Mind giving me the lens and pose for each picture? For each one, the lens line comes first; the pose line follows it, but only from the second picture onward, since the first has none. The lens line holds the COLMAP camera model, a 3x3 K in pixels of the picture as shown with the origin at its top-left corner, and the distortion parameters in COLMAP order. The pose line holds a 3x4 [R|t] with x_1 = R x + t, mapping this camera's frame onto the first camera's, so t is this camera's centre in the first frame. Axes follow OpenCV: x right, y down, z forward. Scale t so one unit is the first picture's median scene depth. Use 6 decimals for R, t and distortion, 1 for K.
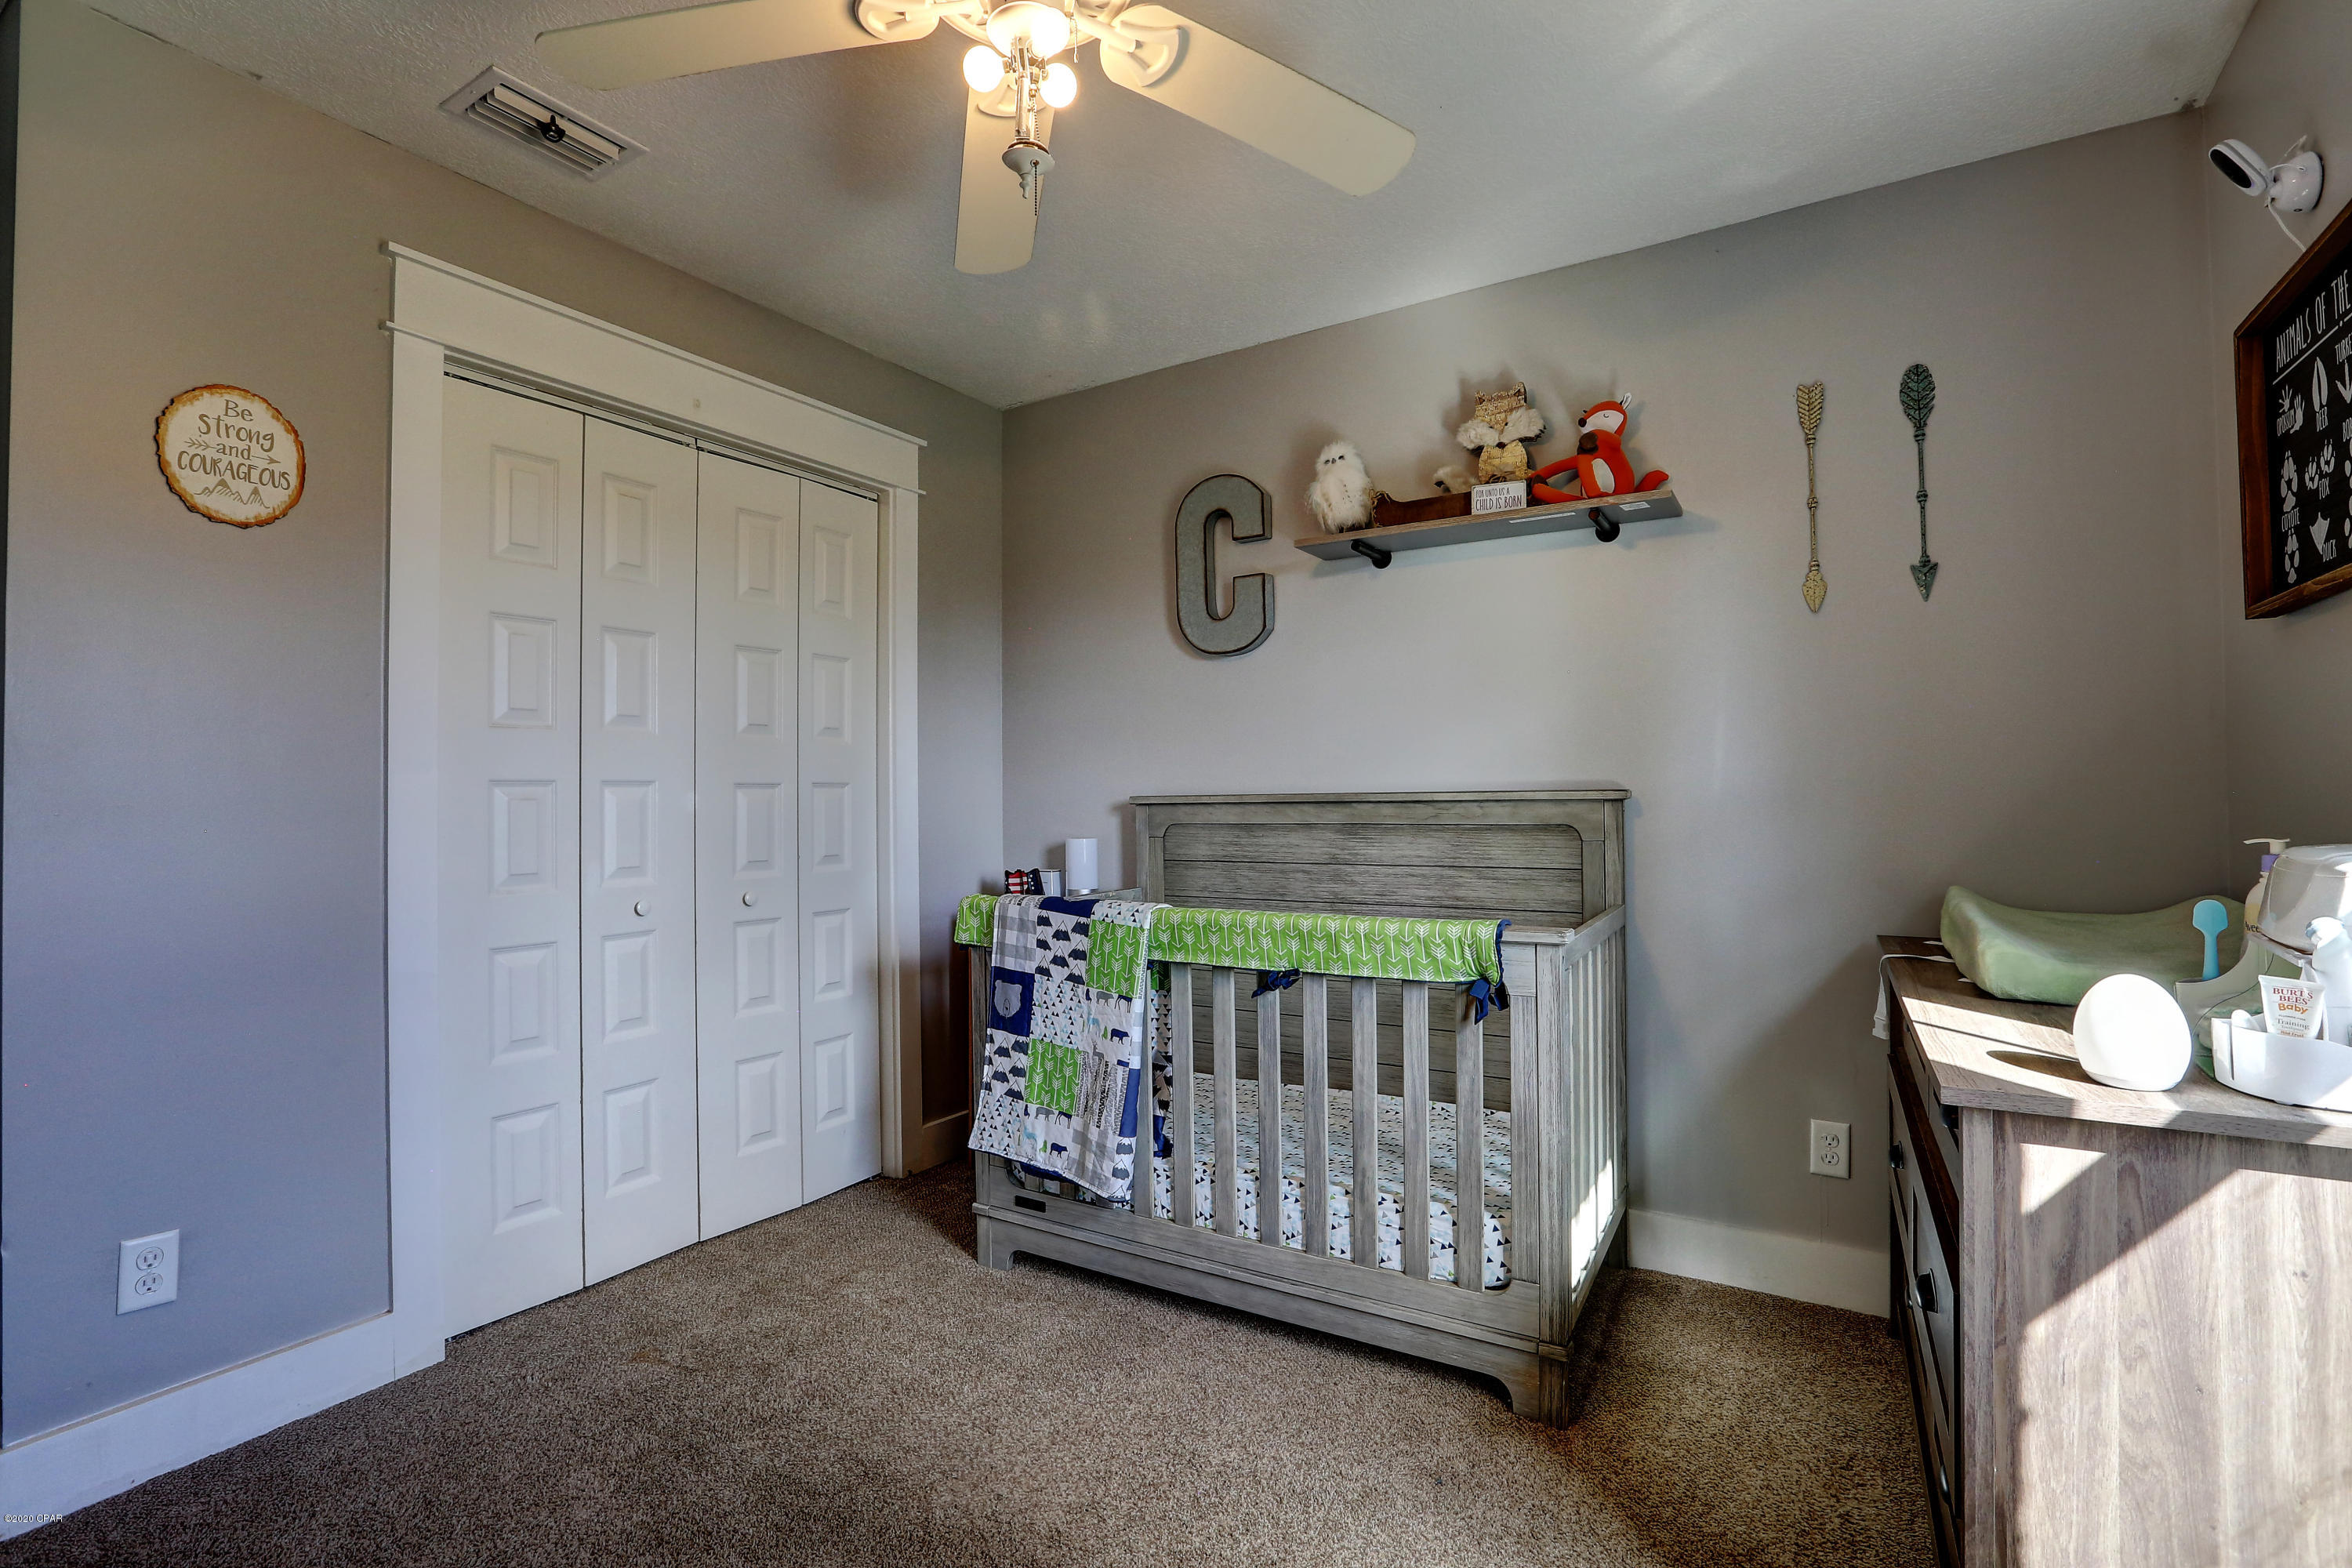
lens RADIAL K [[1071.0, 0, 1185.9], [0, 1071.0, 784.3], [0, 0, 1]] dist [-0.057556, 0.019496]
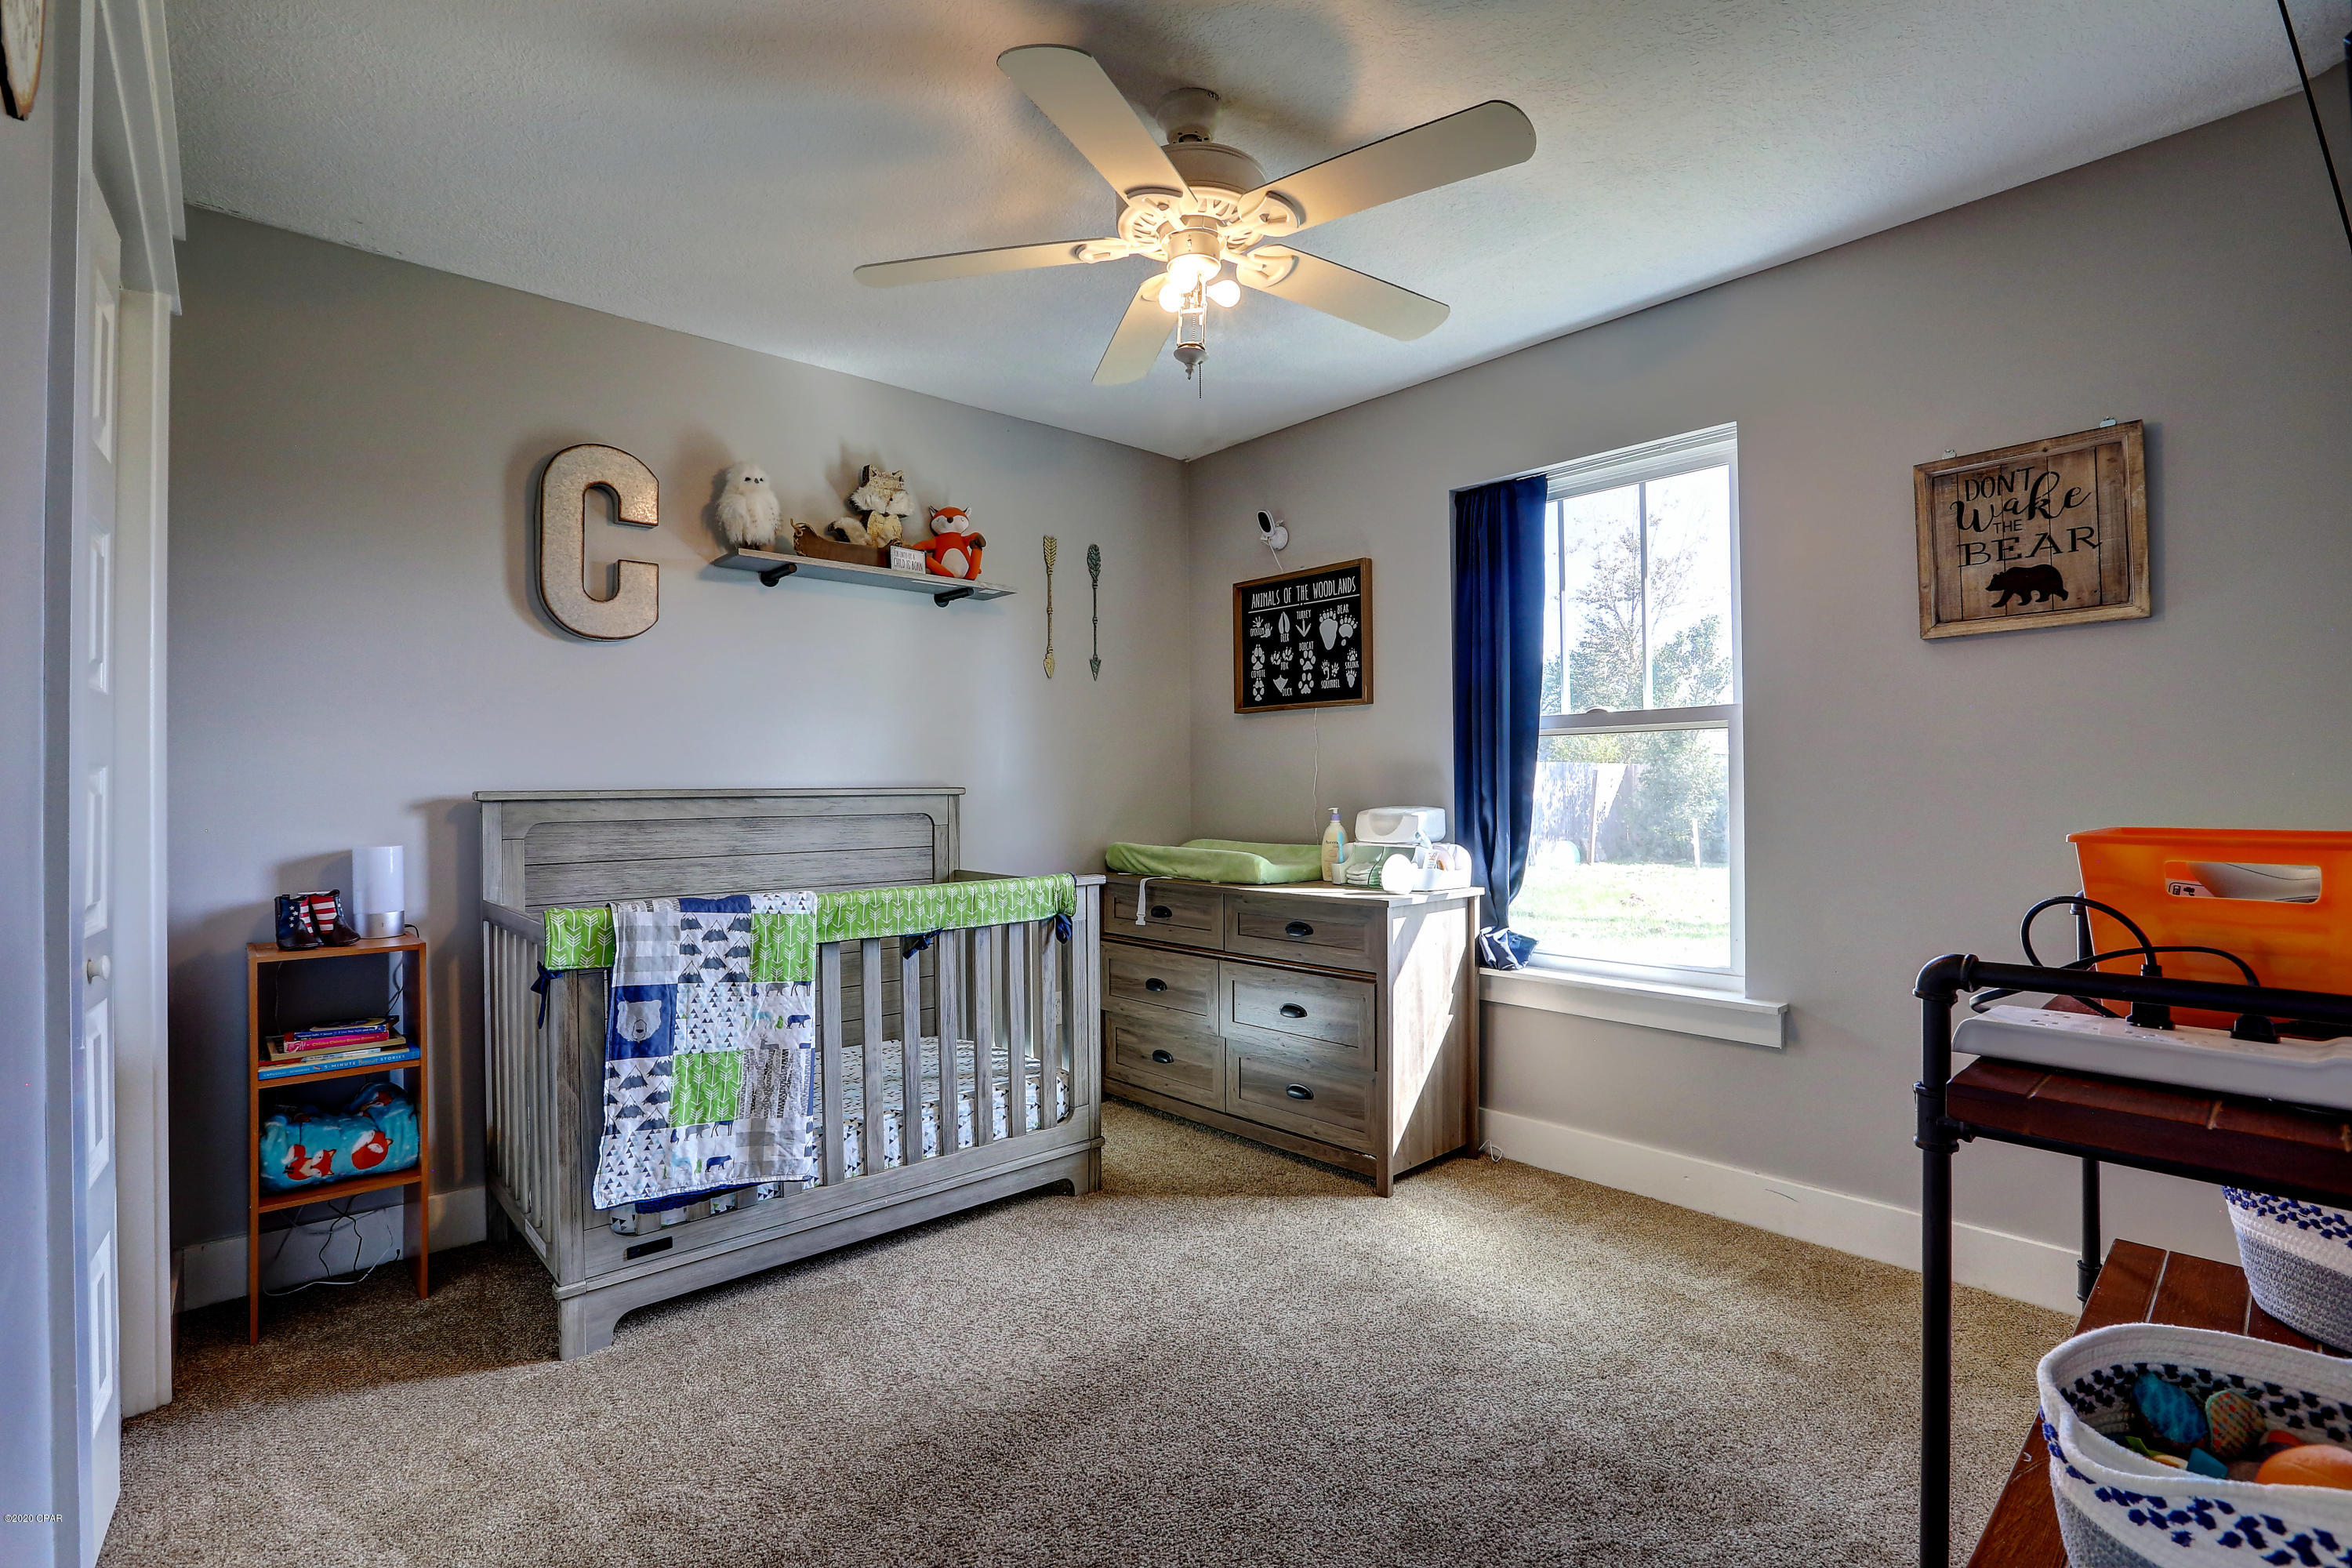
lens RADIAL K [[1071.0, 0, 1170.1], [0, 1071.0, 779.6], [0, 0, 1]] dist [-0.057556, 0.019496]
pose [[0.282295, 0.015203, 0.959207, -0.893419], [-0.008278, 0.999876, -0.013411, 0.011725], [-0.959292, -0.004154, 0.282386, 0.343140]]
